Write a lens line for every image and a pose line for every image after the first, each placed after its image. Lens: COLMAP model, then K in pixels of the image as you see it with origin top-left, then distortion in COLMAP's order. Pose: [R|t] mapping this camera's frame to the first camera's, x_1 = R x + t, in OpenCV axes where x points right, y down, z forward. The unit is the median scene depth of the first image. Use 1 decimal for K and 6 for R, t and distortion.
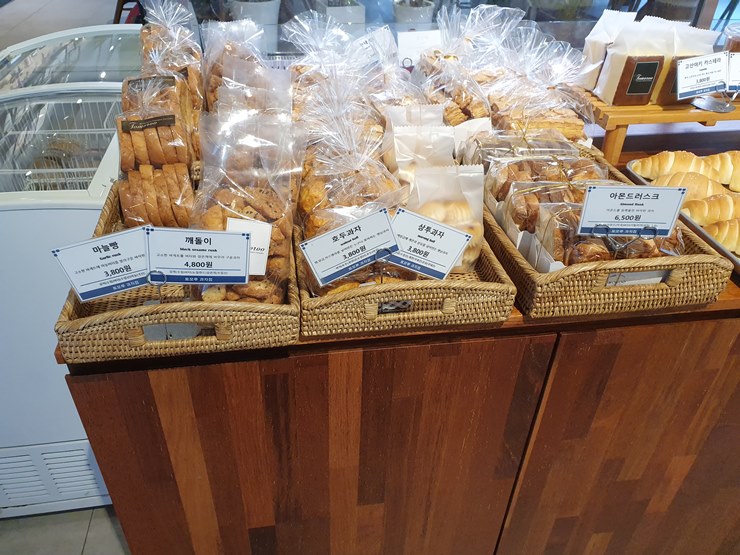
lens RADIAL K [[575.6, 0, 369.1], [0, 575.6, 276.3], [0, 0, 1]] dist [-0.005752, 0.033536]
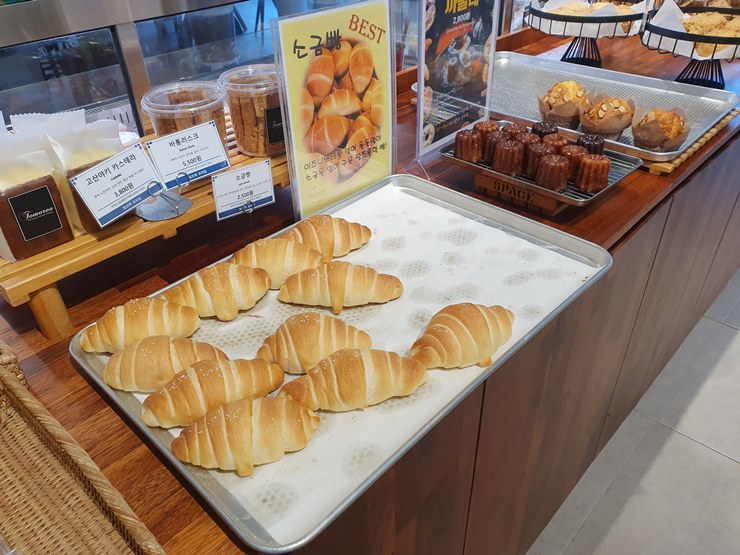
lens RADIAL K [[575.6, 0, 369.5], [0, 575.6, 277.8], [0, 0, 1]] dist [-0.005752, 0.033536]
pose [[0.789194, -0.400792, 0.465337, 0.443897], [0.407076, 0.908720, 0.092291, -0.185377], [-0.459850, 0.116592, 0.880309, 0.259688]]
